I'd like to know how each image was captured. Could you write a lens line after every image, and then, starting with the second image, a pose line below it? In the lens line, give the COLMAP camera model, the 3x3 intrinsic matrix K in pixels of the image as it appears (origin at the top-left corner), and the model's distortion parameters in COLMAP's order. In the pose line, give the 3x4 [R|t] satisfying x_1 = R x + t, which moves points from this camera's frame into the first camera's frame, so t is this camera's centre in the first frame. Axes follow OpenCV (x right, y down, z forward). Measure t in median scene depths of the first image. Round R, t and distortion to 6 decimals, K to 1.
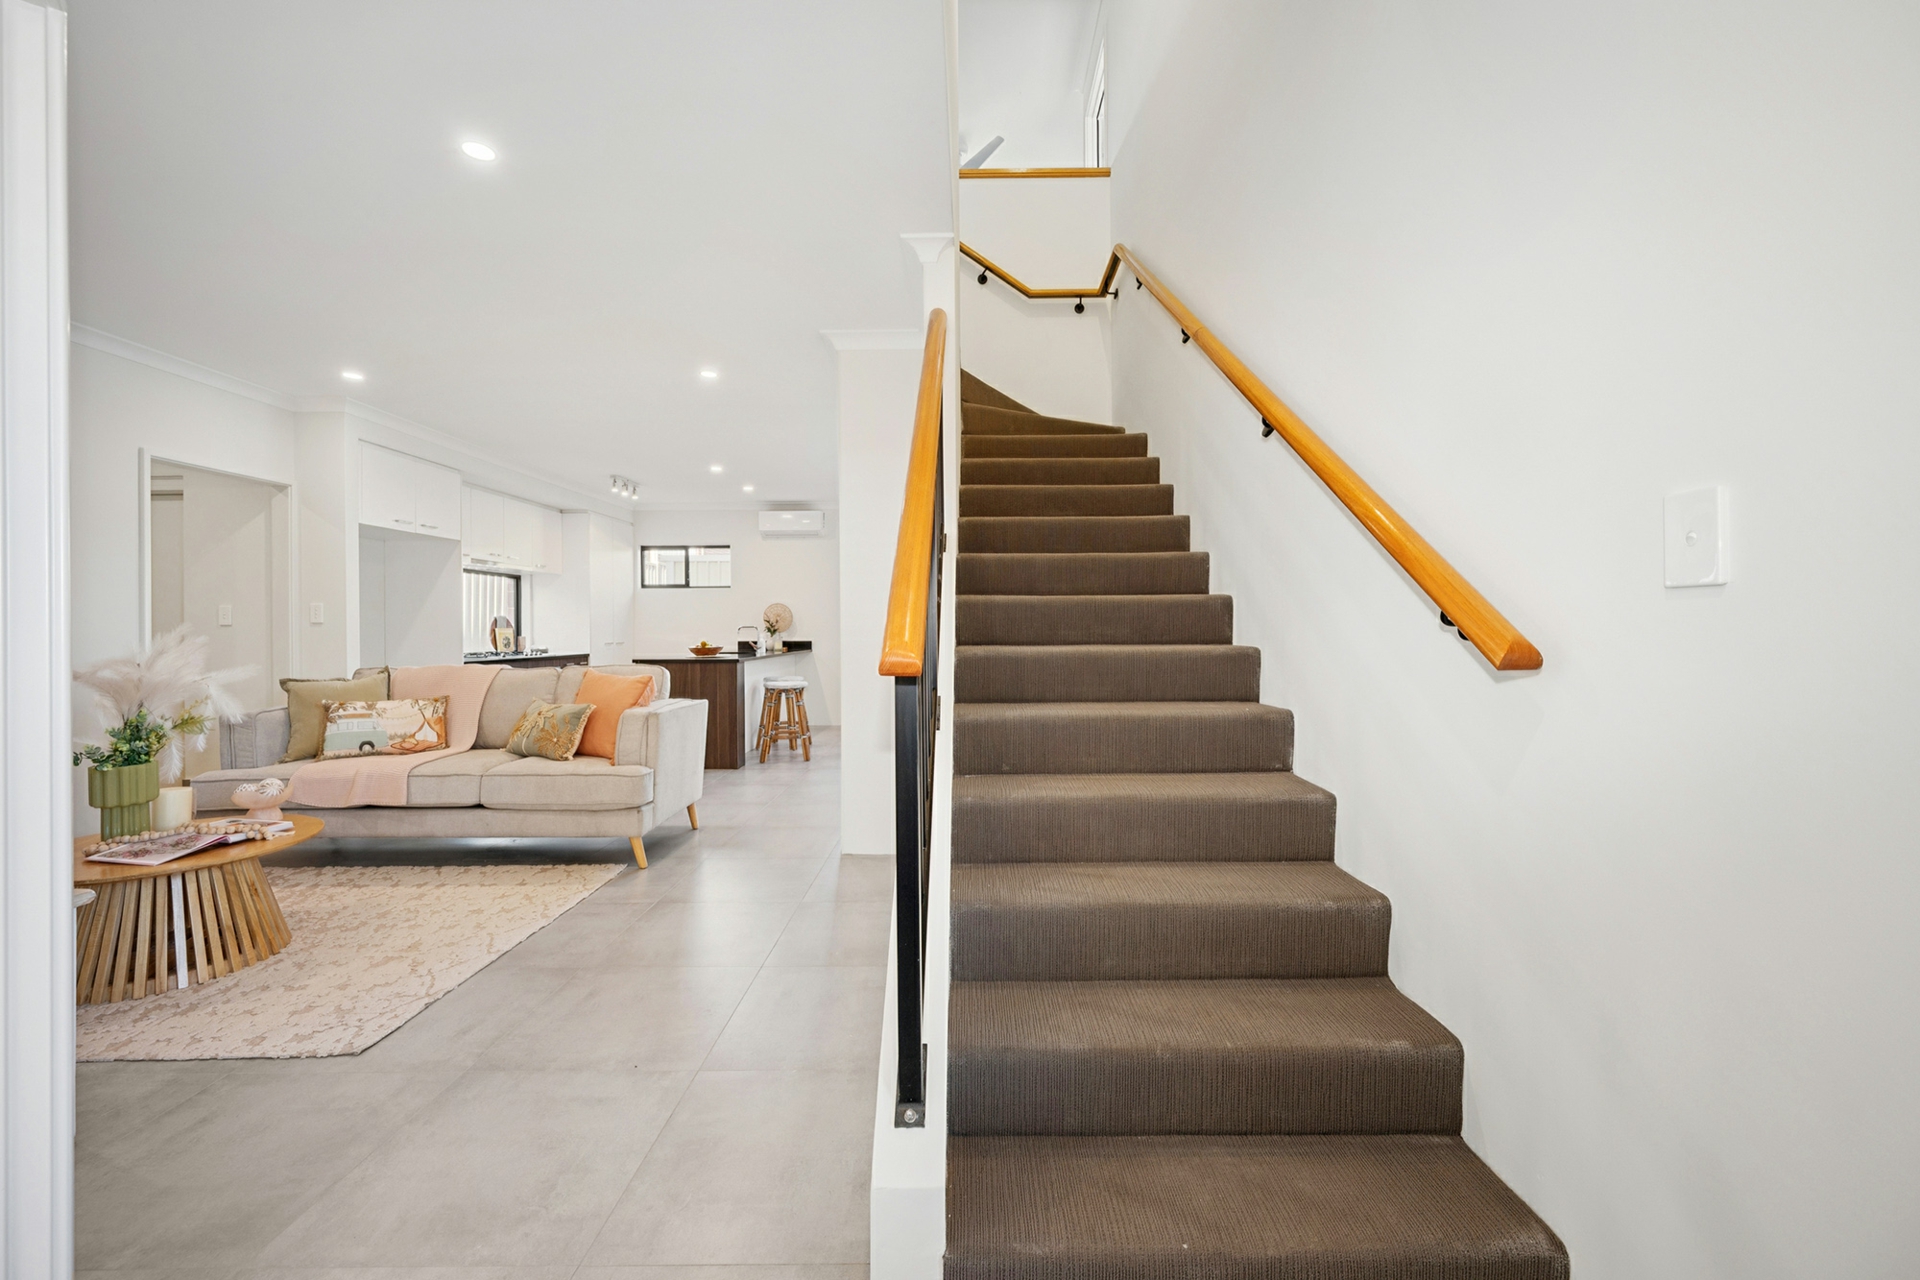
lens RADIAL K [[764.6, 0, 956.4], [0, 764.6, 633.2], [0, 0, 1]] dist [0.001282, -0.000162]
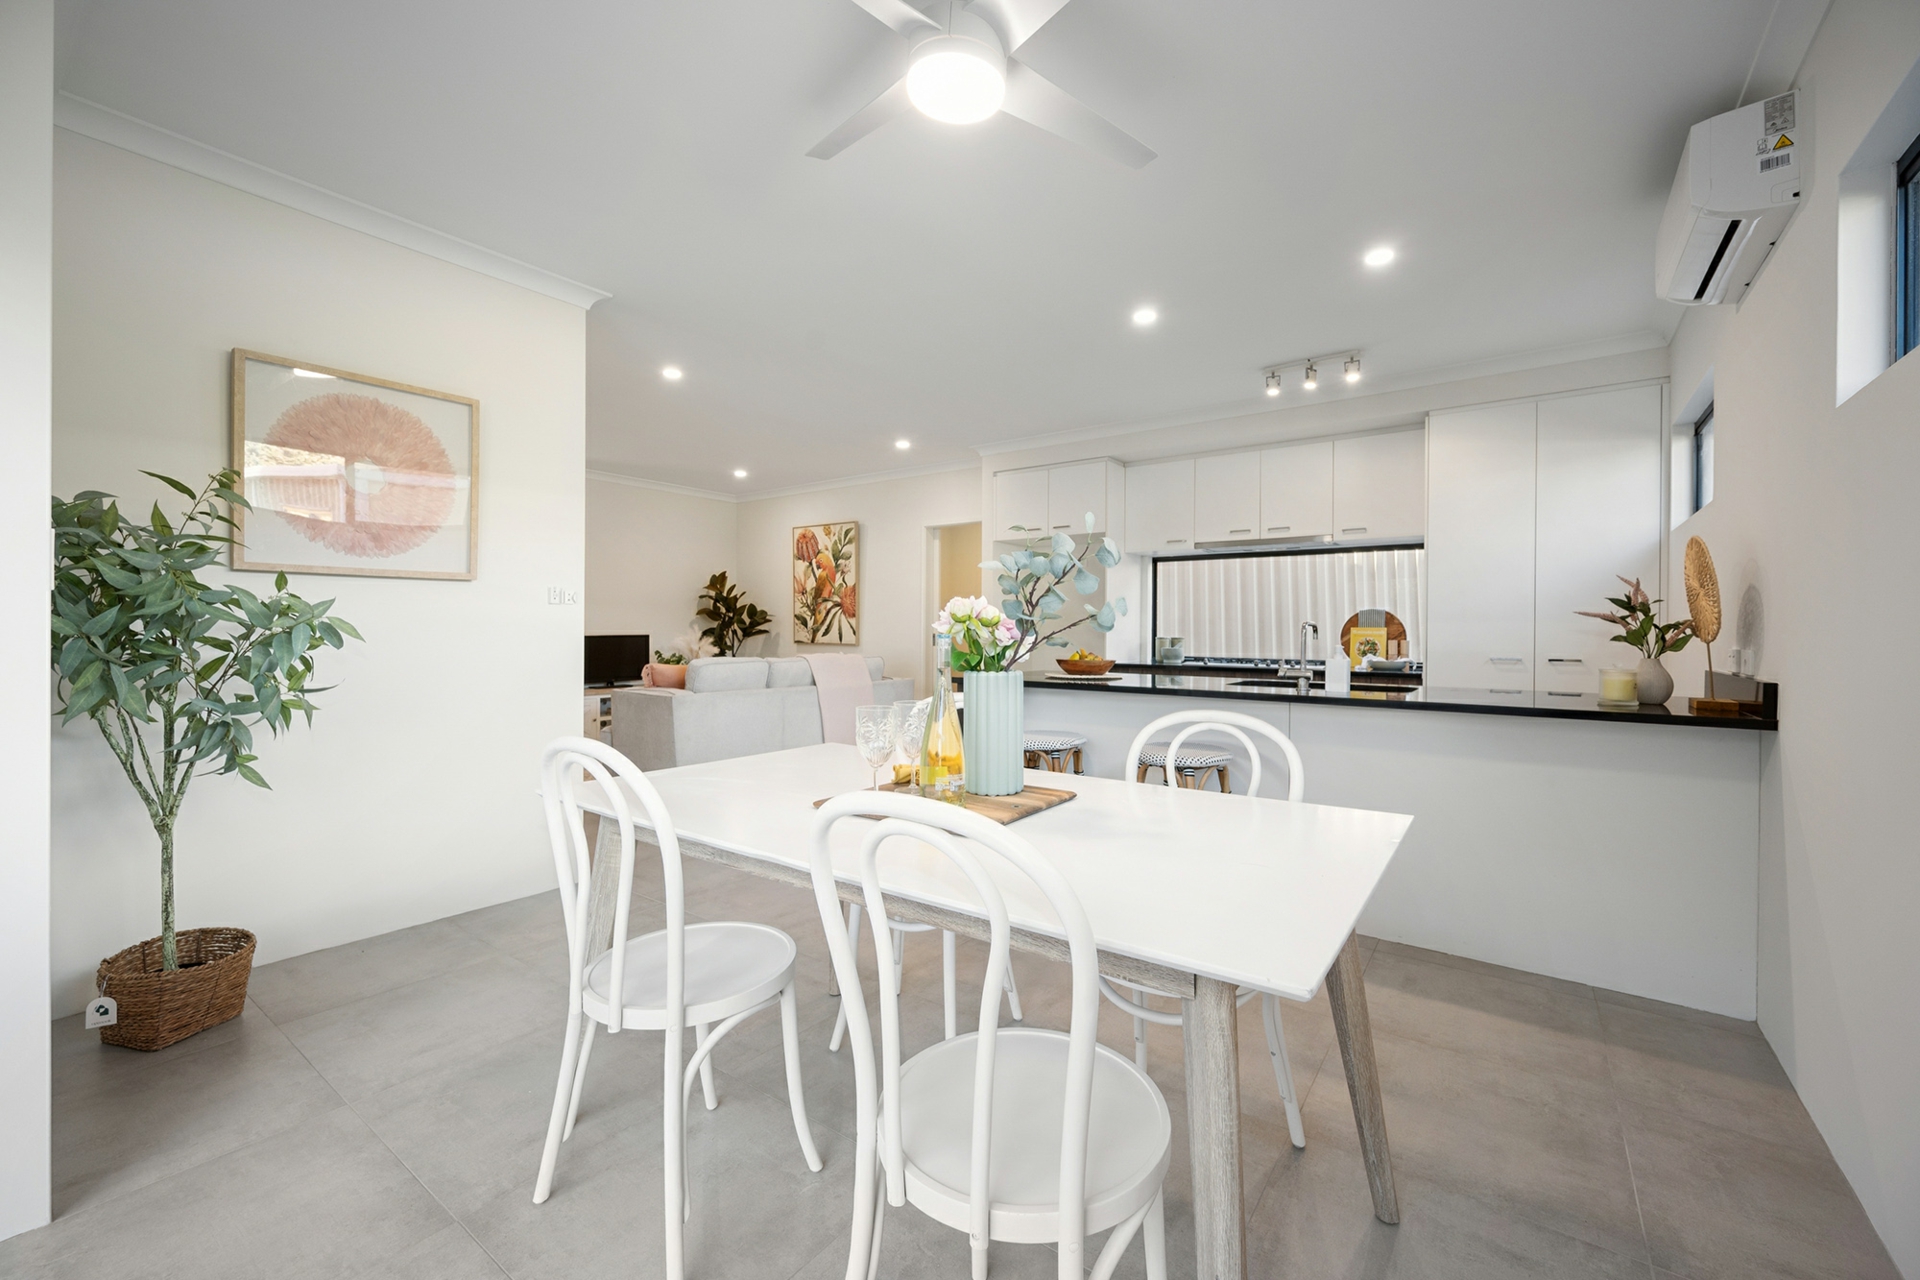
lens RADIAL K [[764.6, 0, 958.1], [0, 764.6, 631.9], [0, 0, 1]] dist [0.001282, -0.000162]
pose [[-0.579060, 0.005090, -0.815269, 0.304839], [-0.004946, 0.999940, 0.009756, -0.009918], [0.815270, 0.009681, -0.579000, 2.036386]]
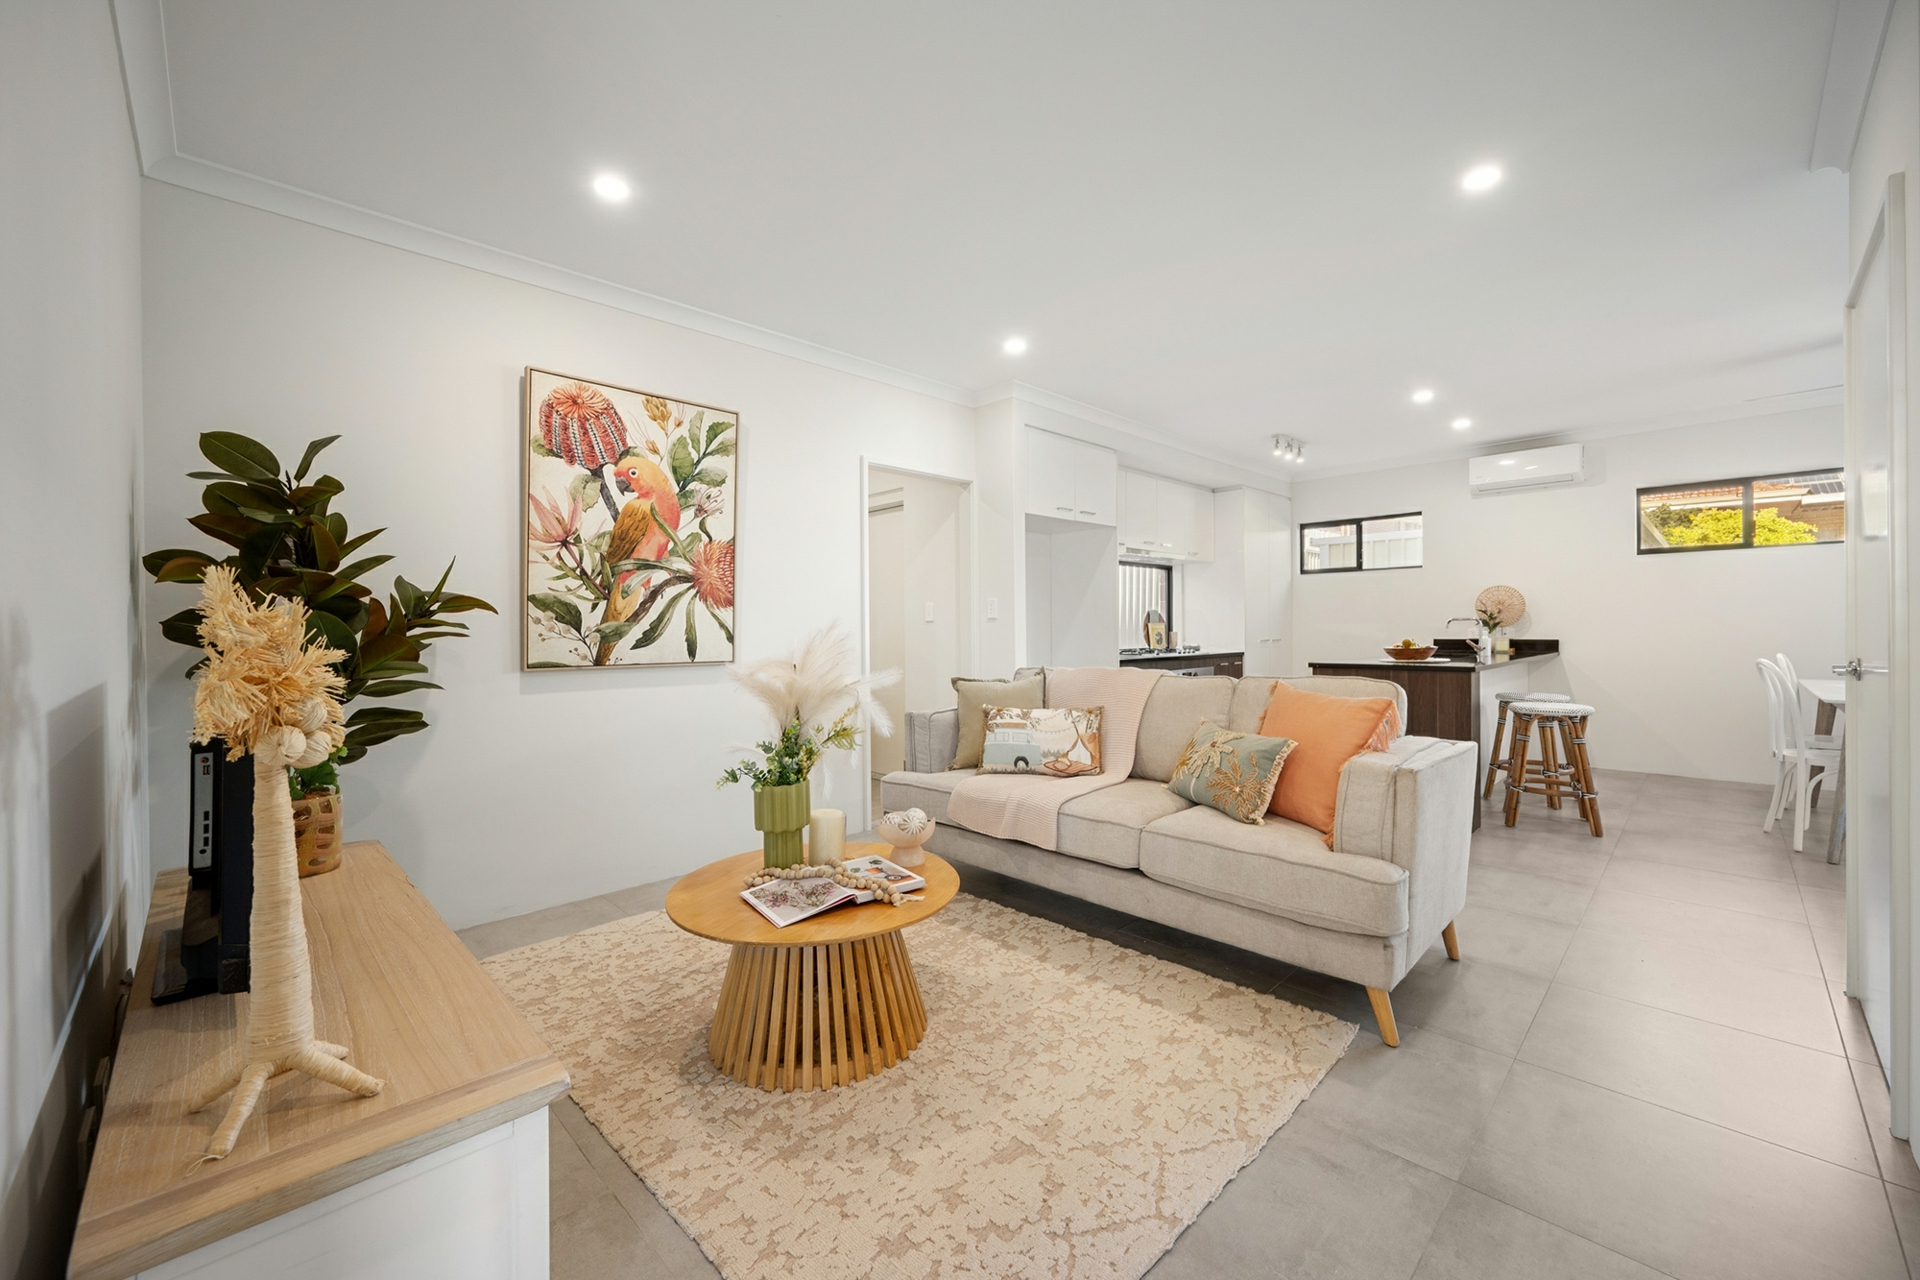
lens RADIAL K [[764.6, 0, 979.3], [0, 764.6, 633.4], [0, 0, 1]] dist [0.001282, -0.000162]
pose [[0.729516, 0.003096, -0.683956, -0.210944], [0.001405, 0.999981, 0.006025, 0.000298], [0.683962, -0.005356, 0.729498, 0.327675]]
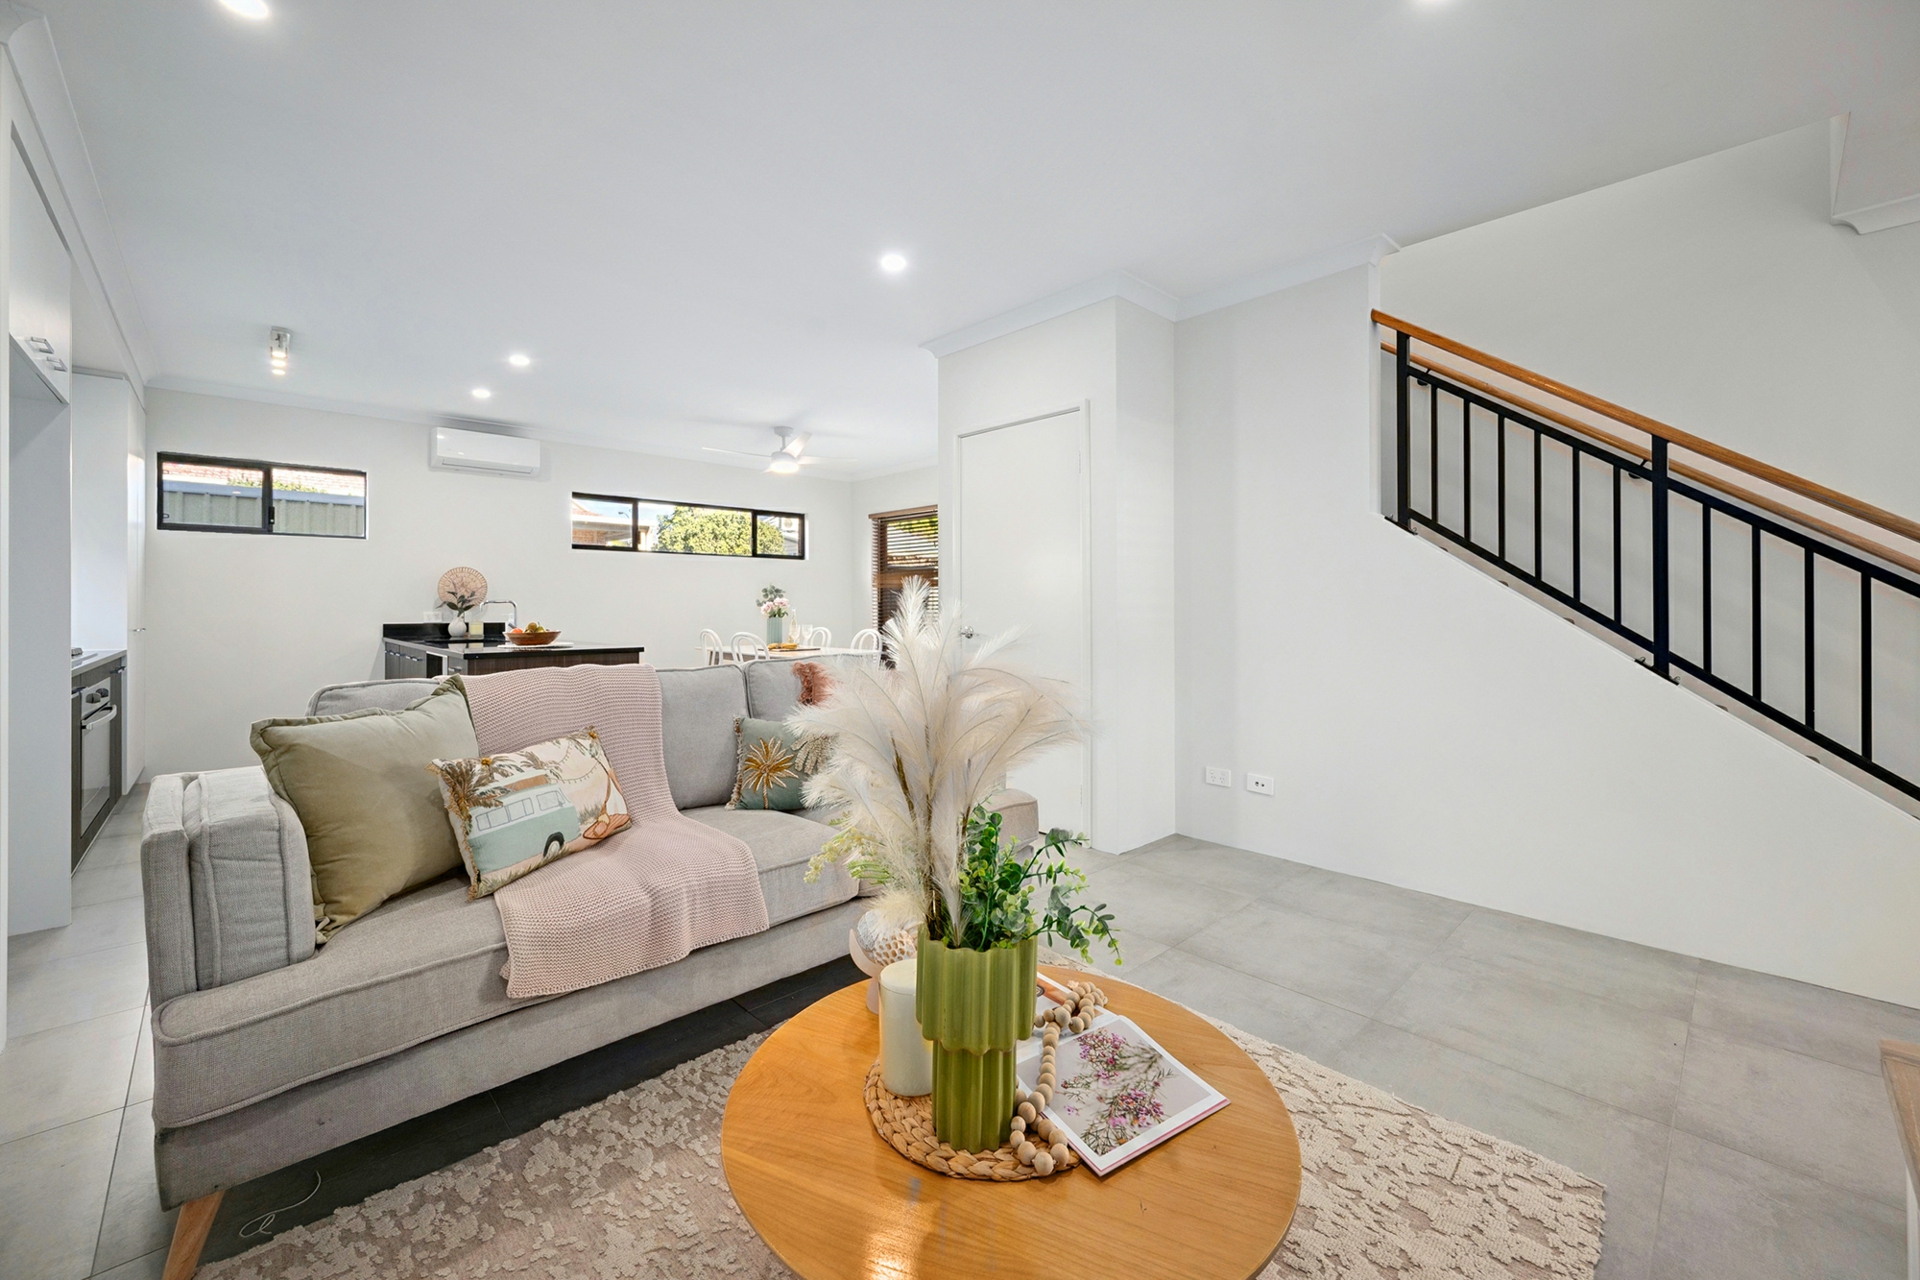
lens RADIAL K [[764.6, 0, 953.8], [0, 764.6, 603.9], [0, 0, 1]] dist [0.001282, -0.000162]
pose [[0.714345, 0.009785, 0.699726, -0.849441], [-0.001271, 0.999919, -0.012685, 0.003564], [-0.699793, 0.008172, 0.714299, 0.446024]]
